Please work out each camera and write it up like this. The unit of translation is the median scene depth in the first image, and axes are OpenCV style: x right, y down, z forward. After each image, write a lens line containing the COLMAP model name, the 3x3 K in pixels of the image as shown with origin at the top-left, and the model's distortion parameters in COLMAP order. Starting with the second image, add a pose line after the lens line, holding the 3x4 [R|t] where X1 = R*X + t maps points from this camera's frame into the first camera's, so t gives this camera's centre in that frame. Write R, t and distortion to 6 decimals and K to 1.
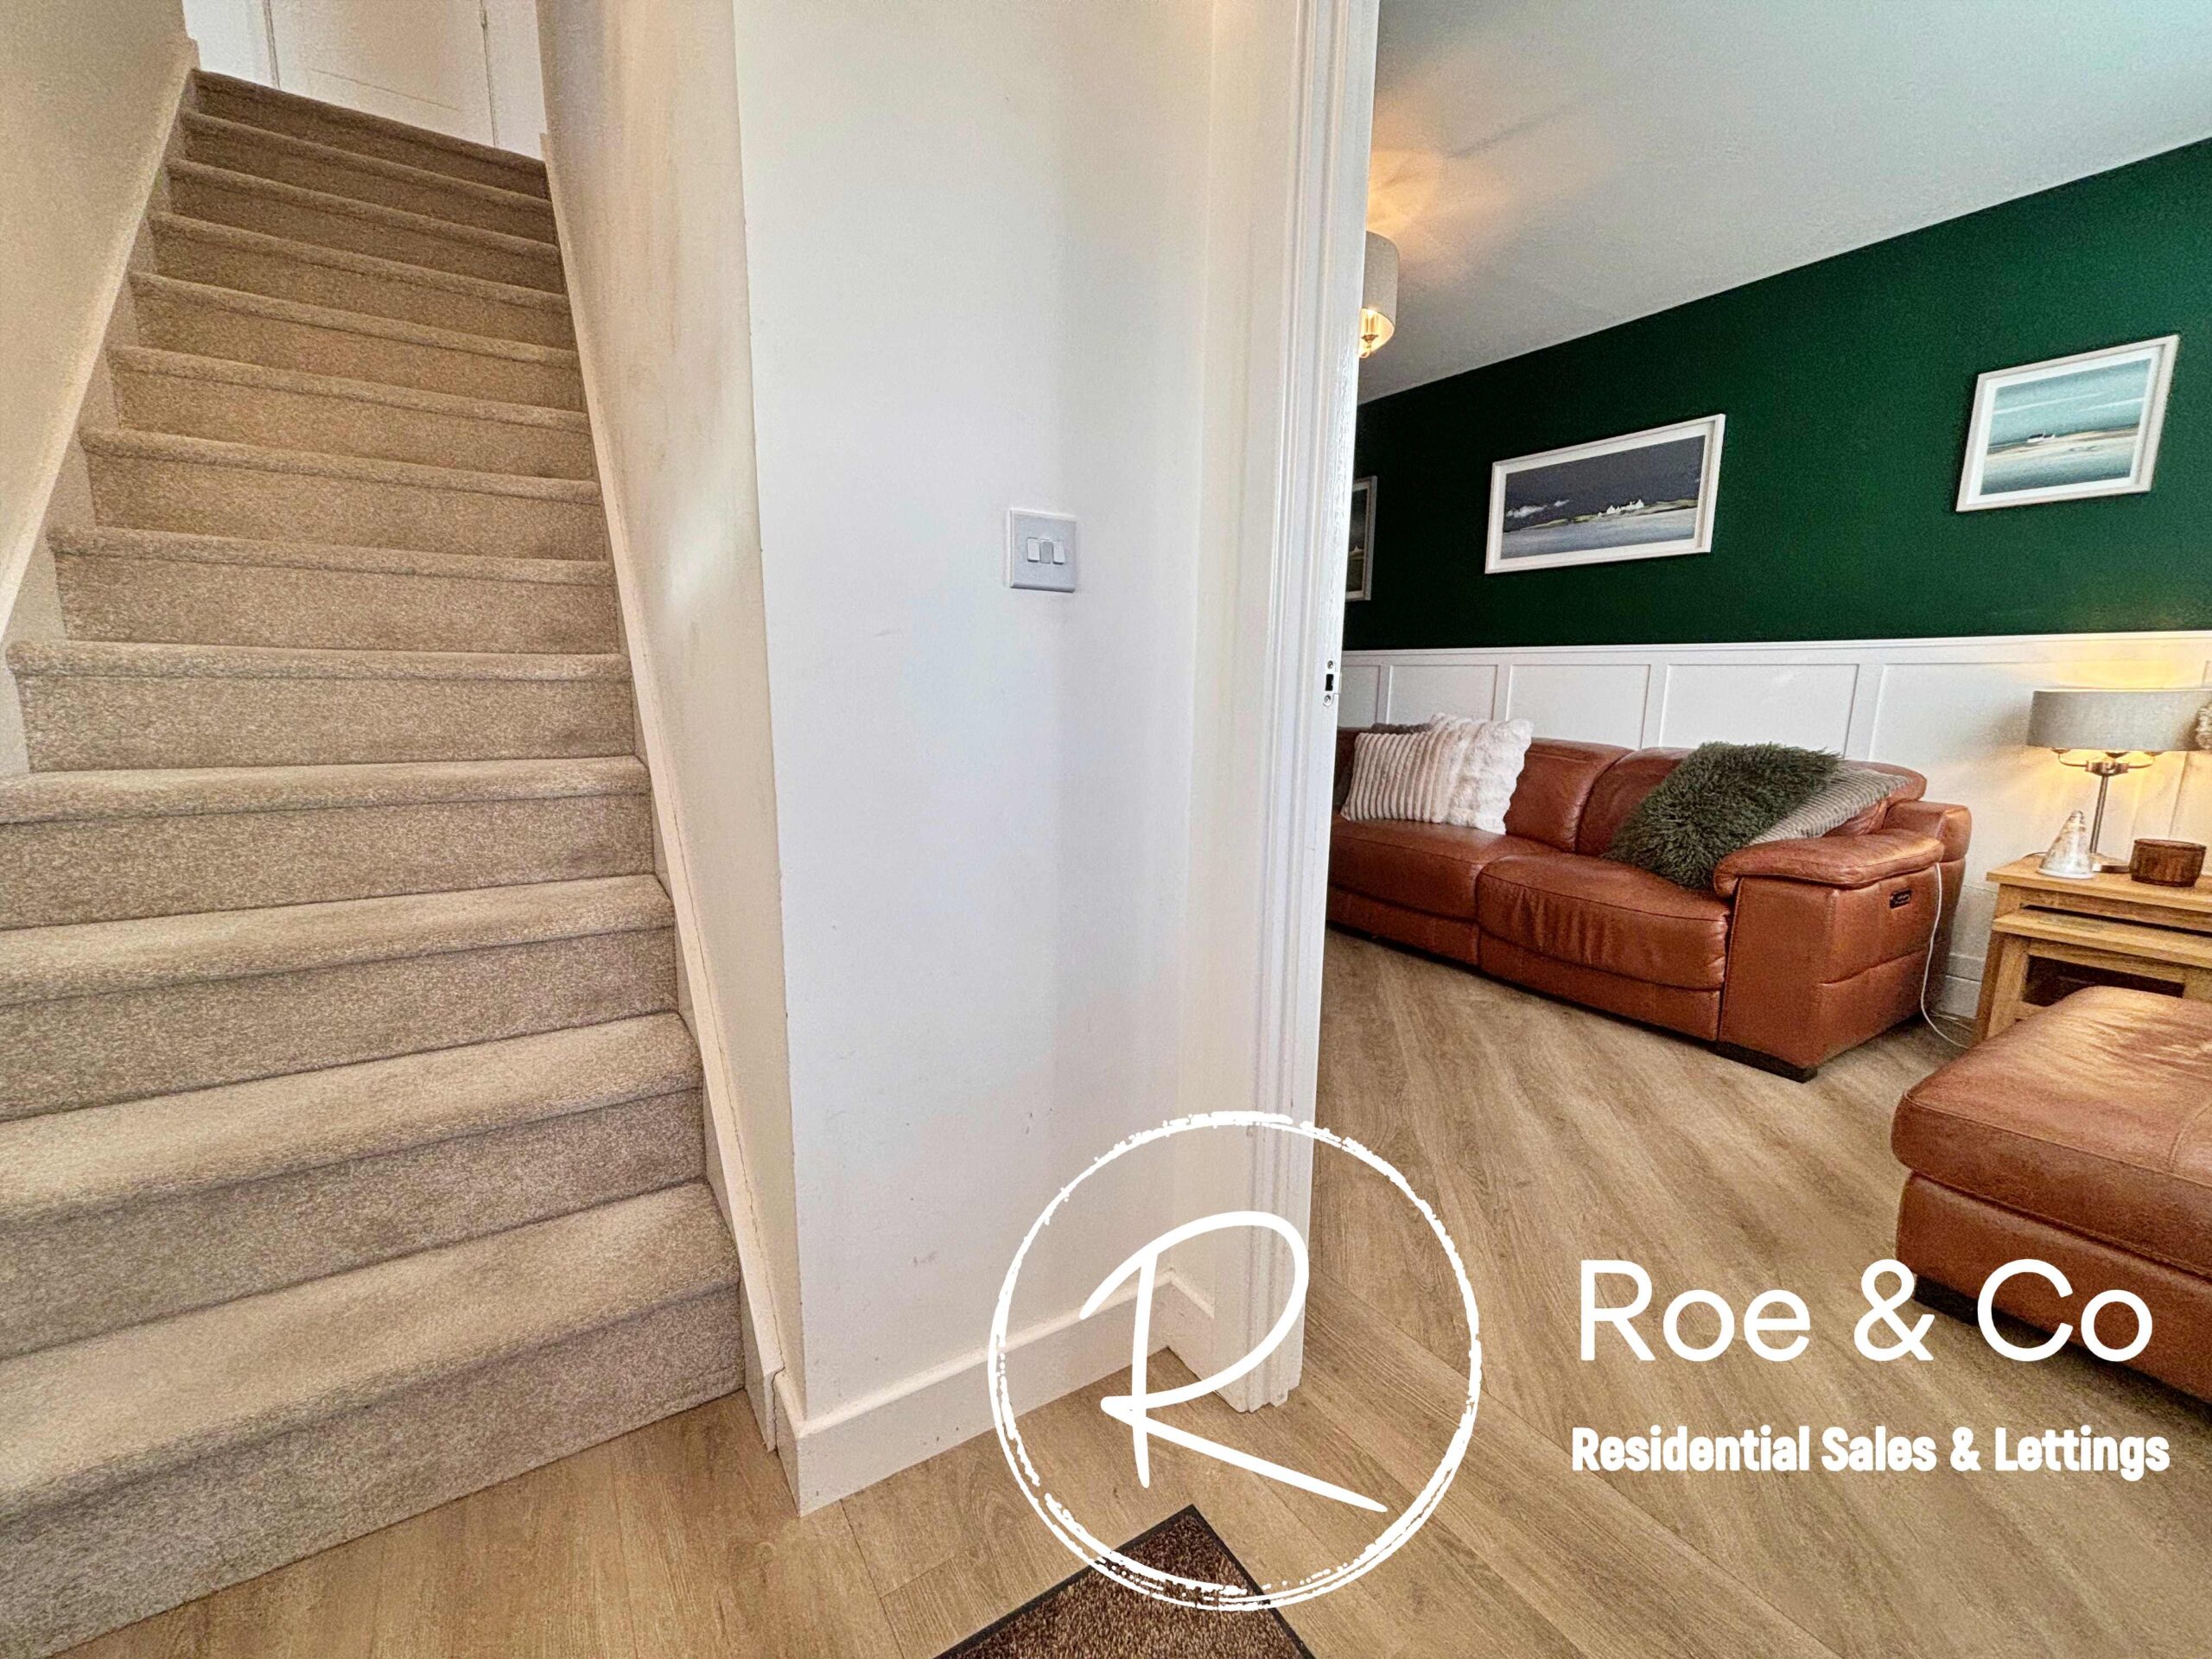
lens RADIAL K [[894.9, 0, 1099.7], [0, 894.9, 825.6], [0, 0, 1]] dist [-0.008617, 0.003914]
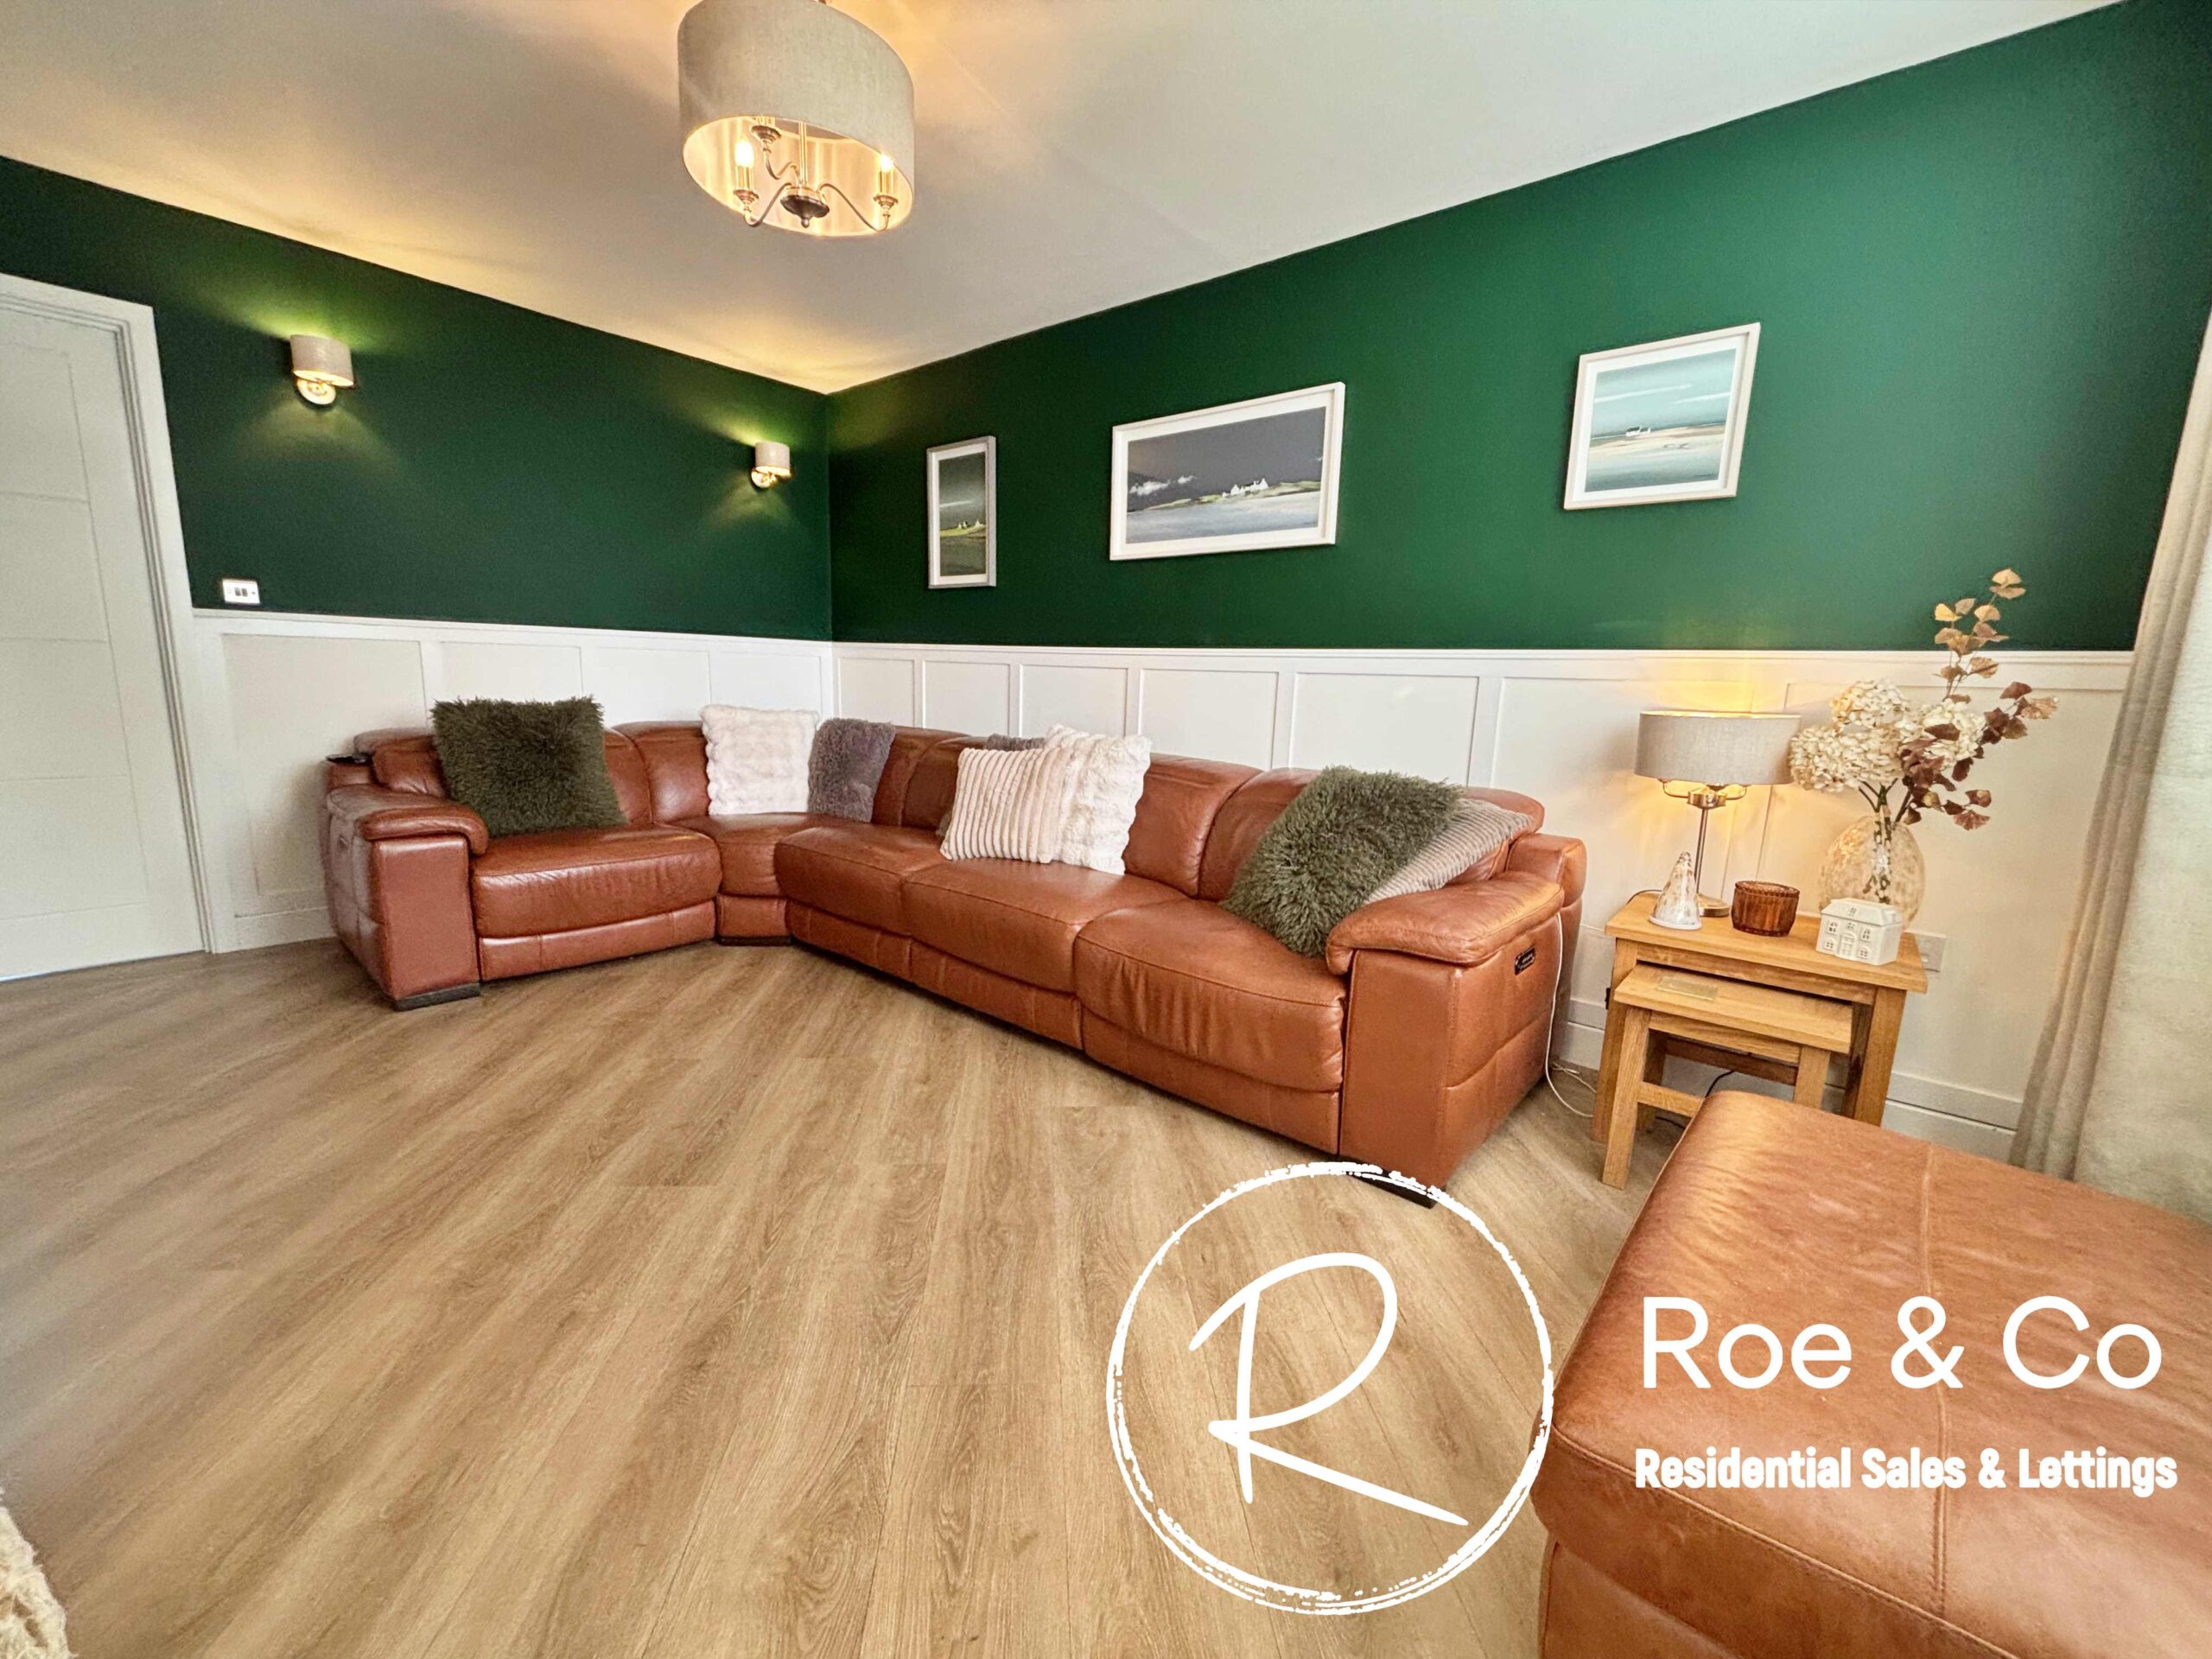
lens RADIAL K [[894.9, 0, 1106.1], [0, 894.9, 830.3], [0, 0, 1]] dist [-0.008617, 0.003914]
pose [[0.953436, -0.029176, 0.300180, 0.248390], [0.026016, 0.999556, 0.014518, -0.055973], [-0.300470, -0.006032, 0.953772, 0.285766]]
